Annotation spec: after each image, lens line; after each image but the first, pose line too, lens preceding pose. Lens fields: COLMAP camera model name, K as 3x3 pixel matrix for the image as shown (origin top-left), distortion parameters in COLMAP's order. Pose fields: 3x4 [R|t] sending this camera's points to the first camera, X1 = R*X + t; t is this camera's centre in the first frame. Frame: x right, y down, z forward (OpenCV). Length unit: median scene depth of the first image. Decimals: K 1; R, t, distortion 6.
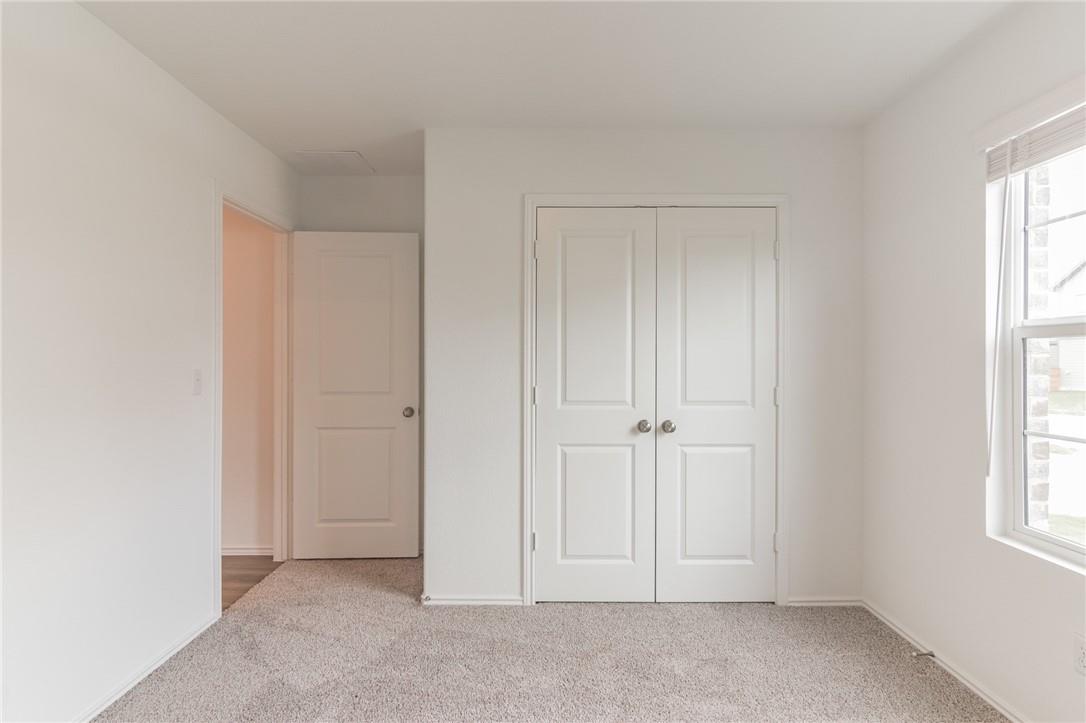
lens RADIAL K [[550.5, 0, 538.5], [0, 550.5, 363.7], [0, 0, 1]] dist [0.001190, 0.000386]
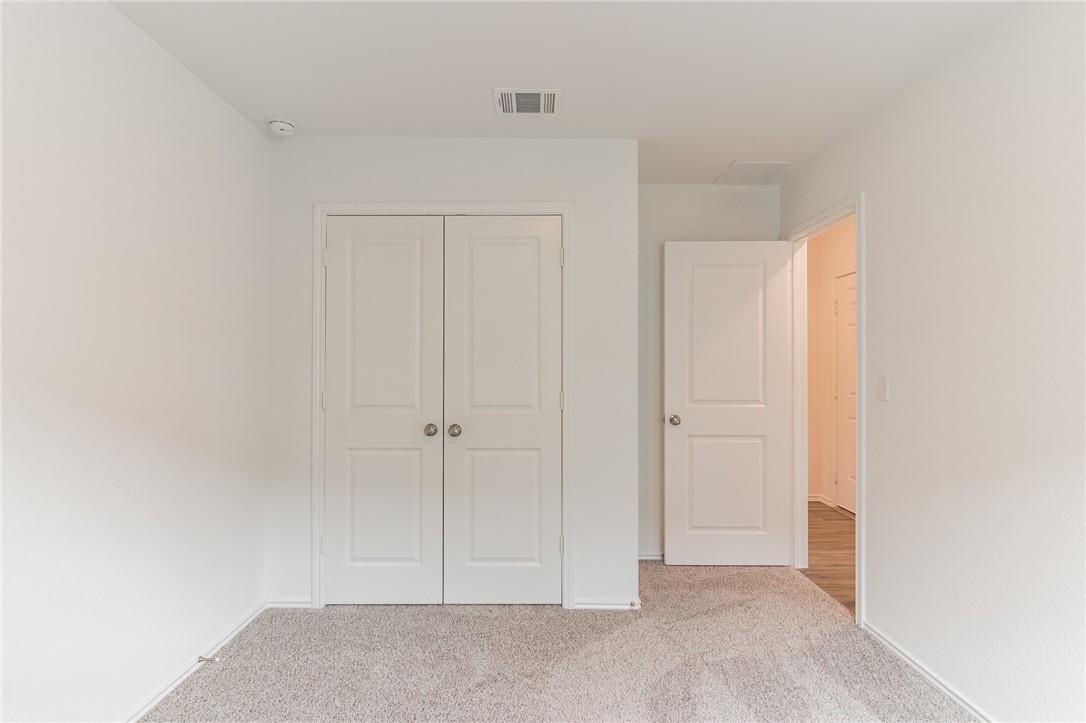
lens RADIAL K [[550.5, 0, 544.7], [0, 550.5, 374.2], [0, 0, 1]] dist [0.001190, 0.000386]
pose [[0.999999, -0.001350, 0.000422, 0.395279], [0.001345, 0.999928, 0.011887, 0.001452], [-0.000438, -0.011886, 0.999929, 0.001664]]
